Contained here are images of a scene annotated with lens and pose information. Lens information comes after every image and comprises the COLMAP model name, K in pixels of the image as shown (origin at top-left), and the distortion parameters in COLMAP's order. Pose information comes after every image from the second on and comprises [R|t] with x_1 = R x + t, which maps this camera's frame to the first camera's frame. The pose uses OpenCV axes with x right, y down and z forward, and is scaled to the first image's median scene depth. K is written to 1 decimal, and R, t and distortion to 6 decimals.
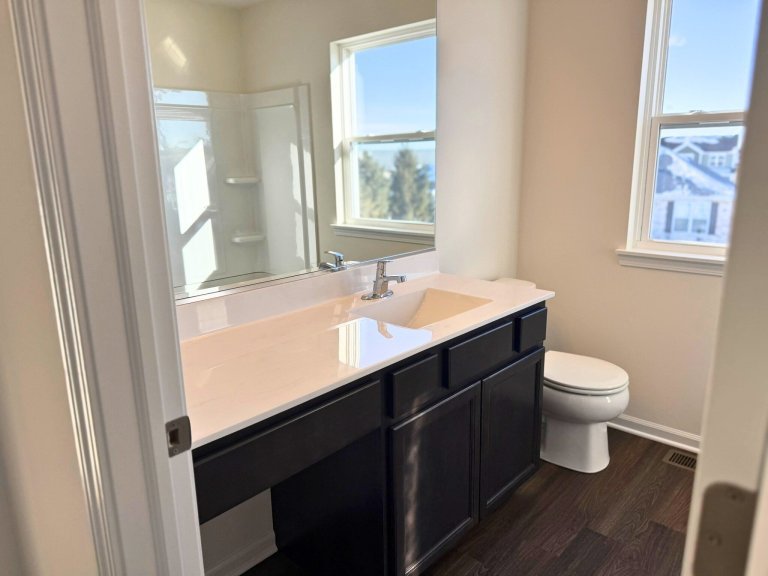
lens RADIAL K [[557.1, 0, 373.9], [0, 557.1, 289.9], [0, 0, 1]] dist [0.145324, -0.178590]
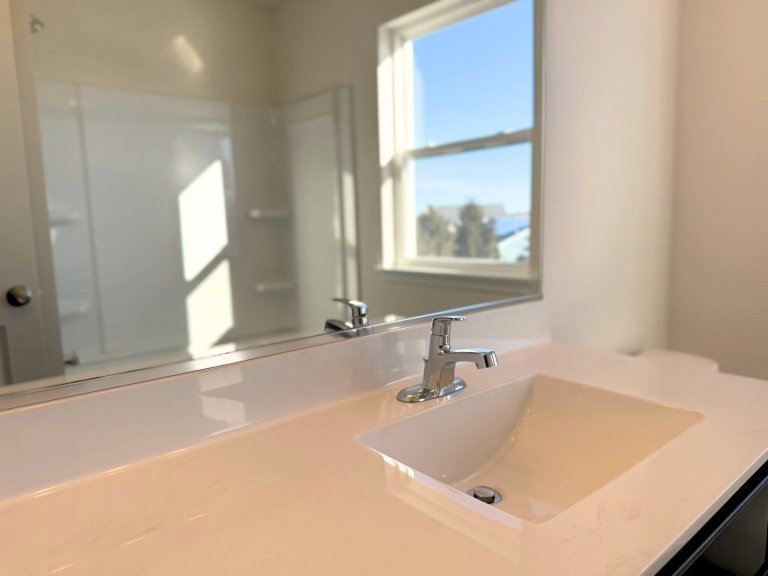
lens RADIAL K [[557.1, 0, 373.9], [0, 557.1, 289.9], [0, 0, 1]] dist [0.145324, -0.178590]
pose [[0.993380, 0.007468, -0.114632, 0.005757], [-0.018355, 0.995383, -0.094215, -0.015565], [0.113399, 0.095695, 0.988930, 0.268805]]
